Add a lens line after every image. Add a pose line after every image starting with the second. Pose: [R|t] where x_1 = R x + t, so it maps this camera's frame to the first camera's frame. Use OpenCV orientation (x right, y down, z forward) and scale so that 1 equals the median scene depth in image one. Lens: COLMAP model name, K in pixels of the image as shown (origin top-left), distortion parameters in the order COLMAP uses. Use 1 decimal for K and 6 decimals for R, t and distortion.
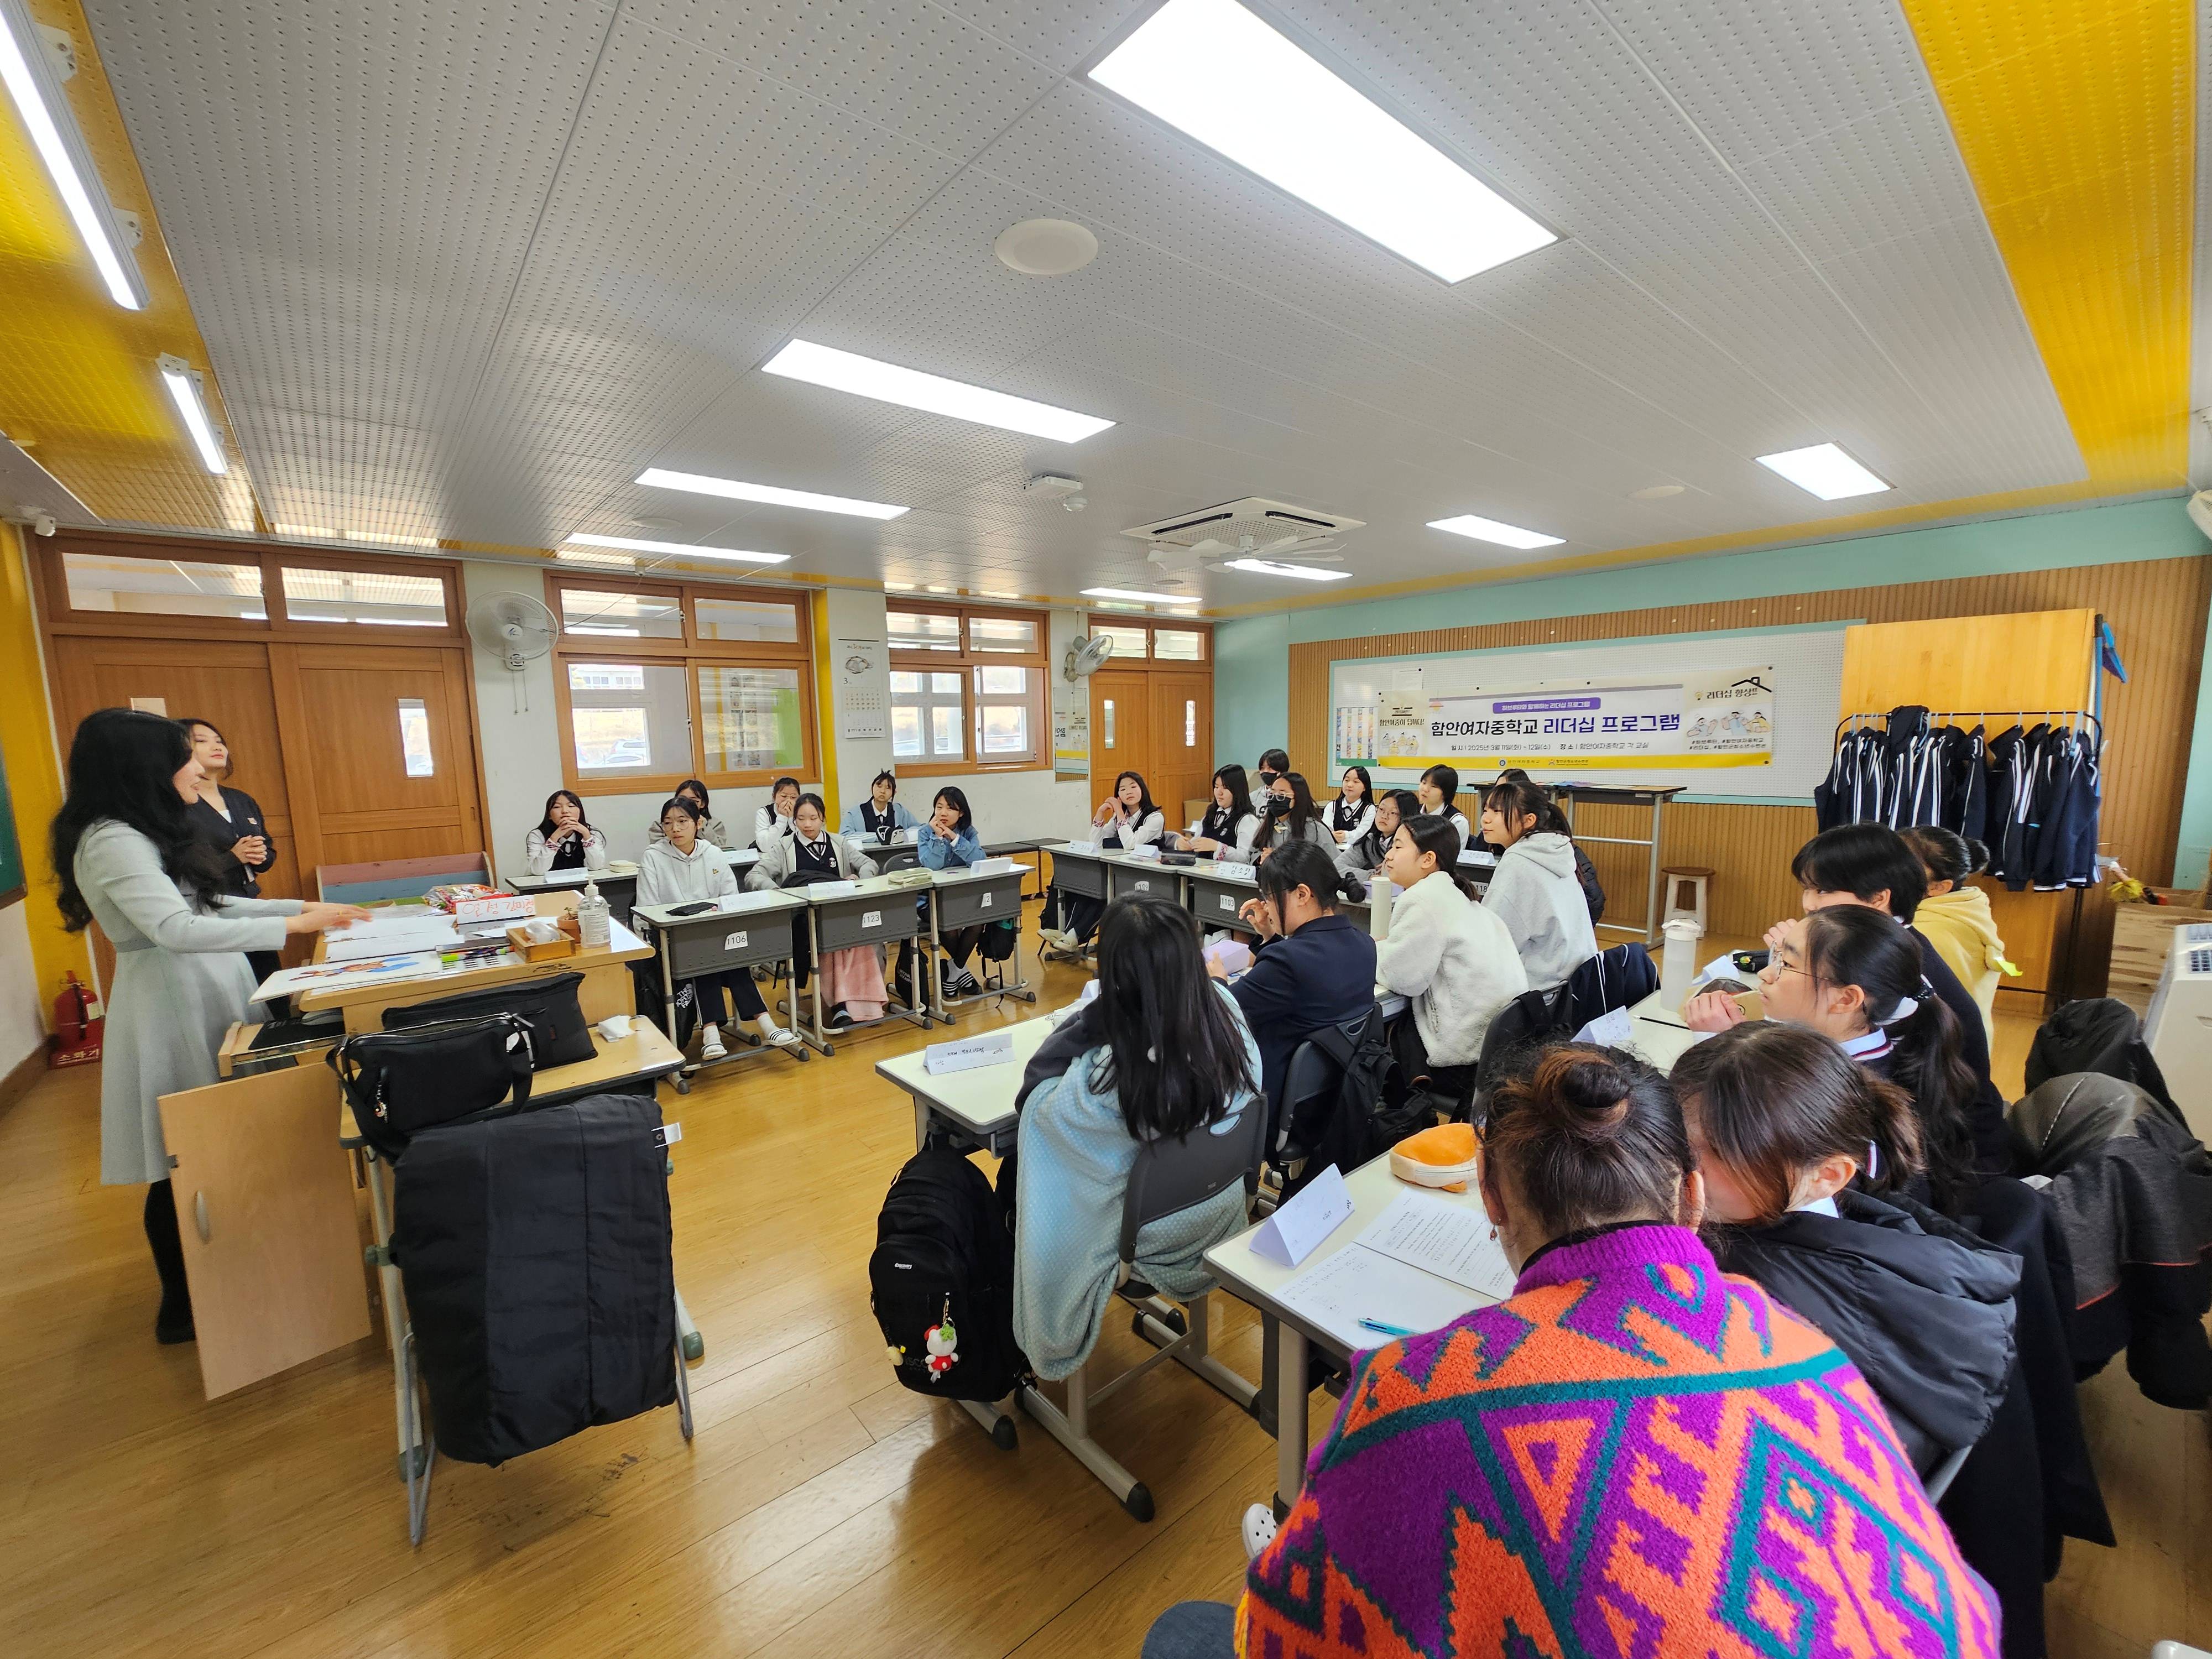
lens RADIAL K [[897.1, 0, 1097.3], [0, 897.1, 837.1], [0, 0, 1]] dist [0.000010, -0.000048]
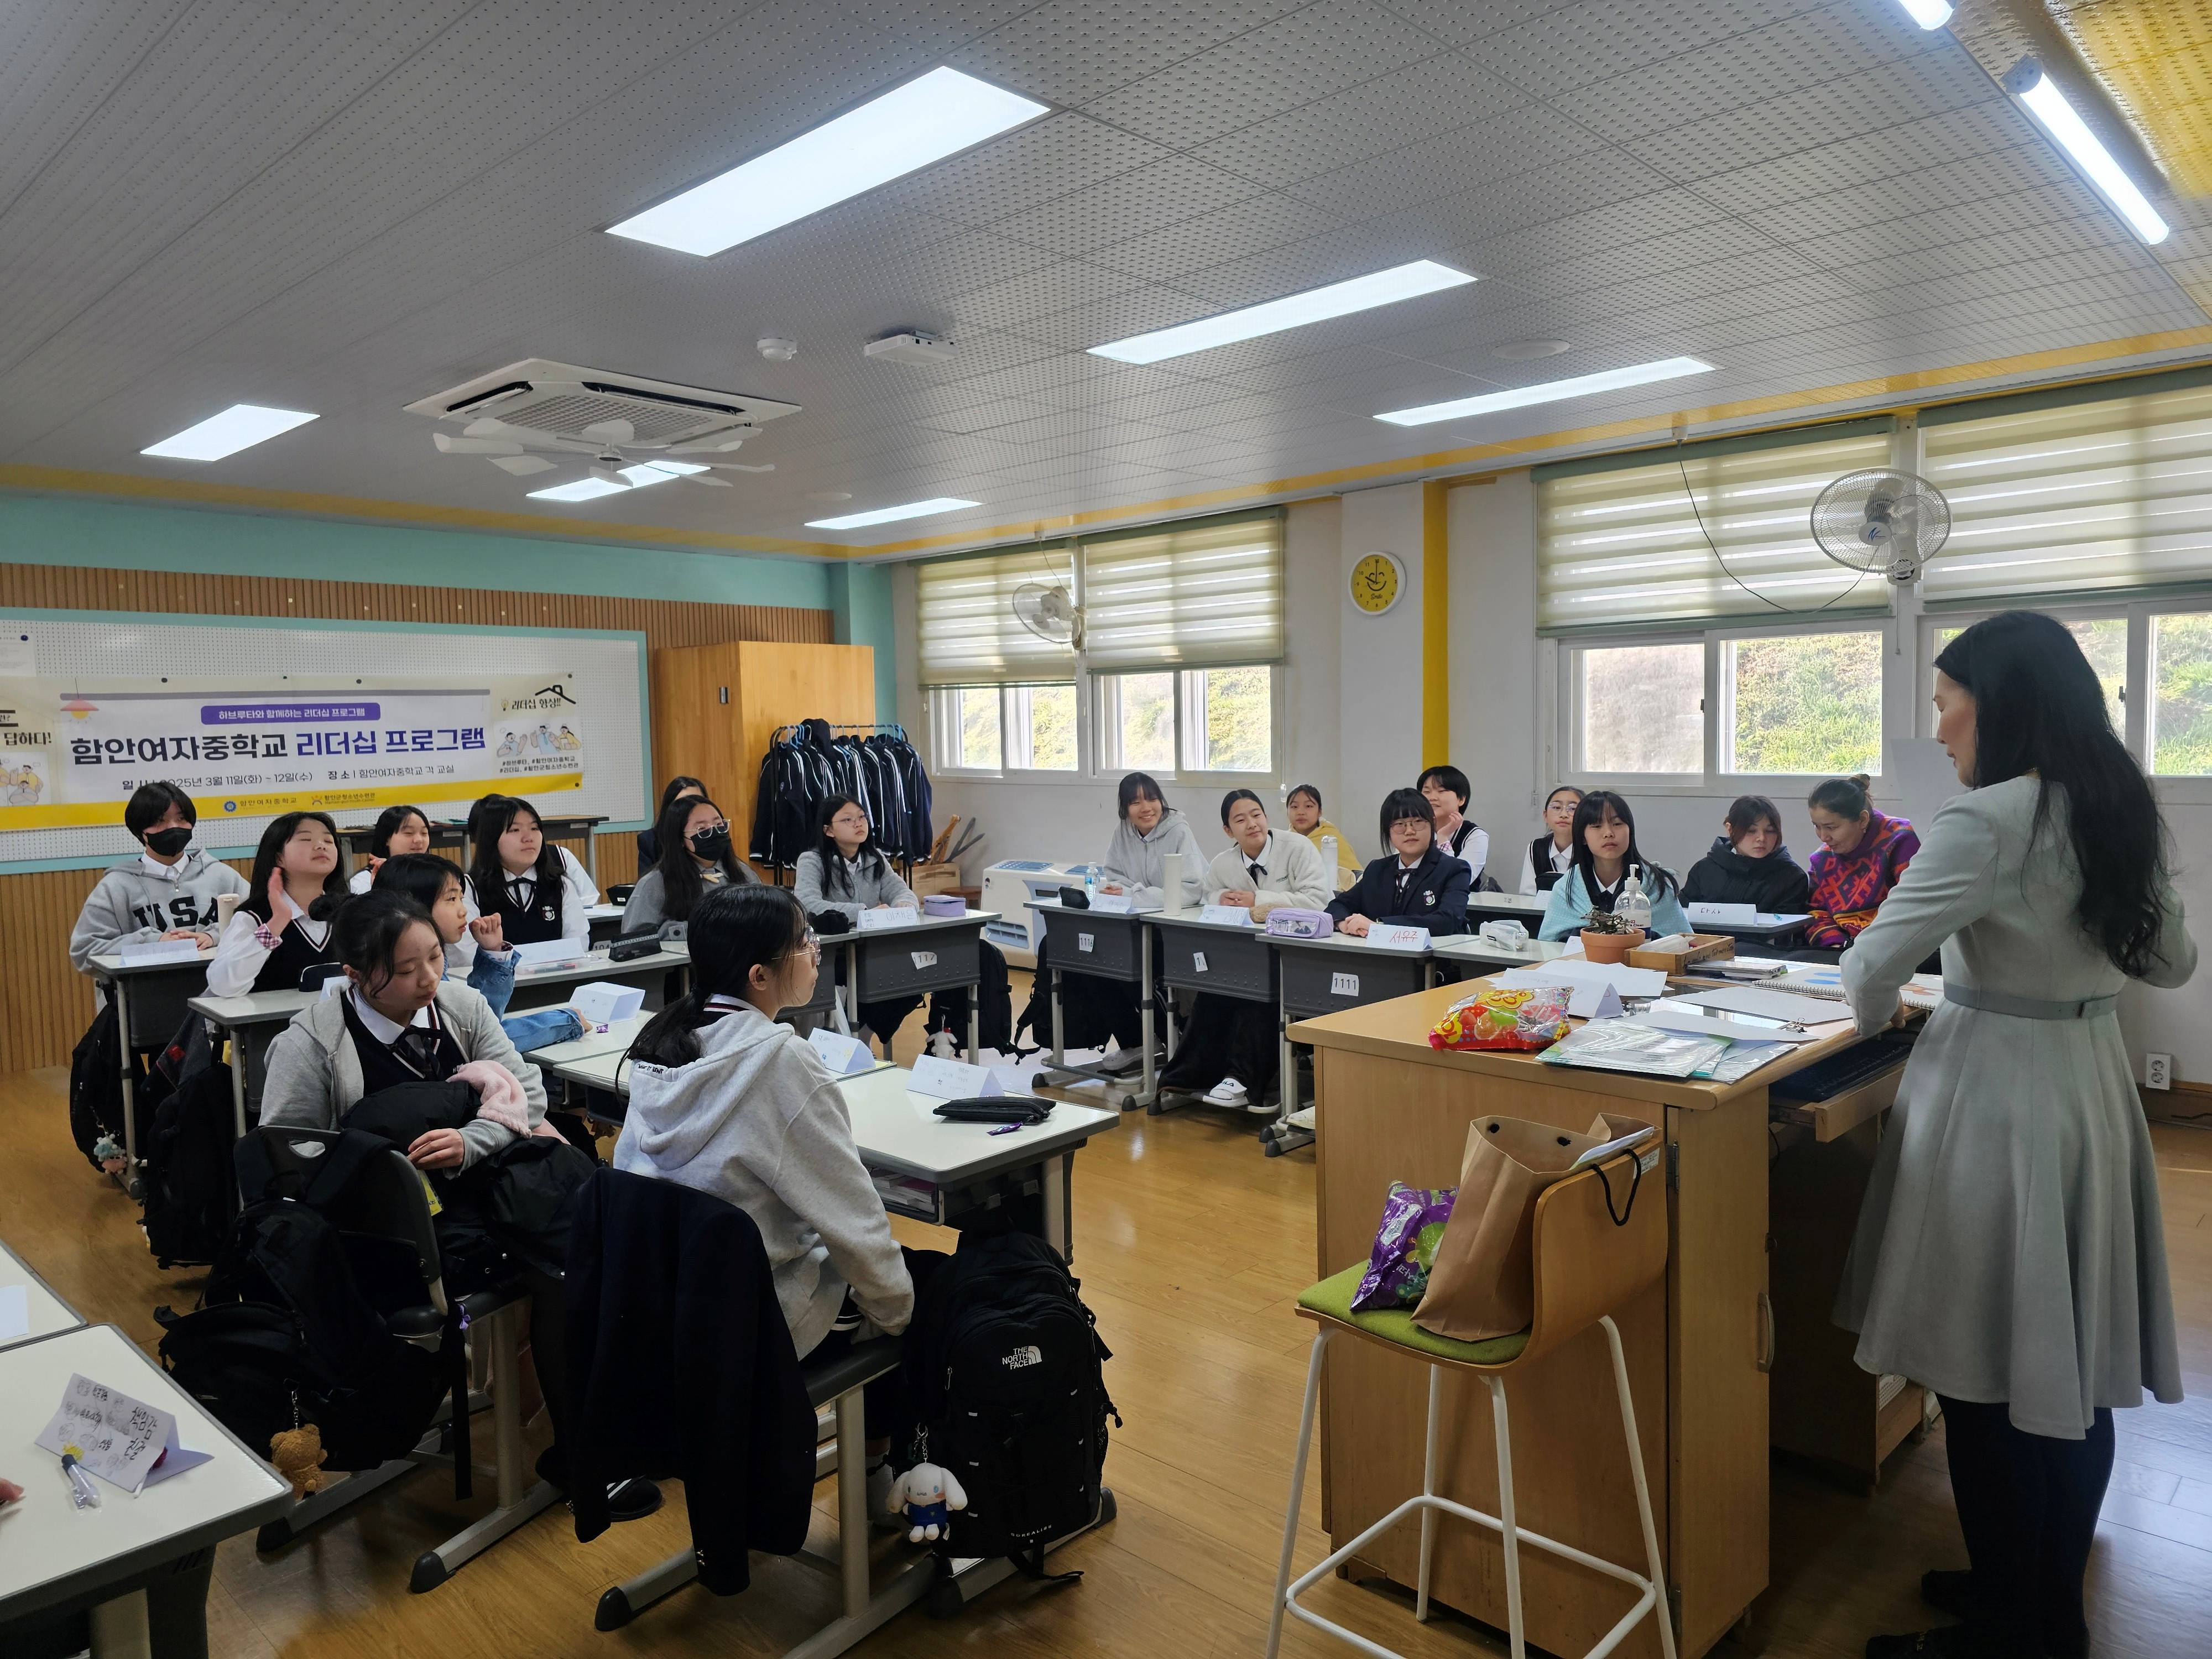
lens RADIAL K [[1515.6, 0, 1092.1], [0, 1515.6, 831.6], [0, 0, 1]] dist [-0.009868, -0.002292]
pose [[-0.116566, -0.044580, 0.992182, -0.659537], [0.142294, 0.987936, 0.061106, -0.049747], [-0.982937, 0.148304, -0.108817, 0.592481]]
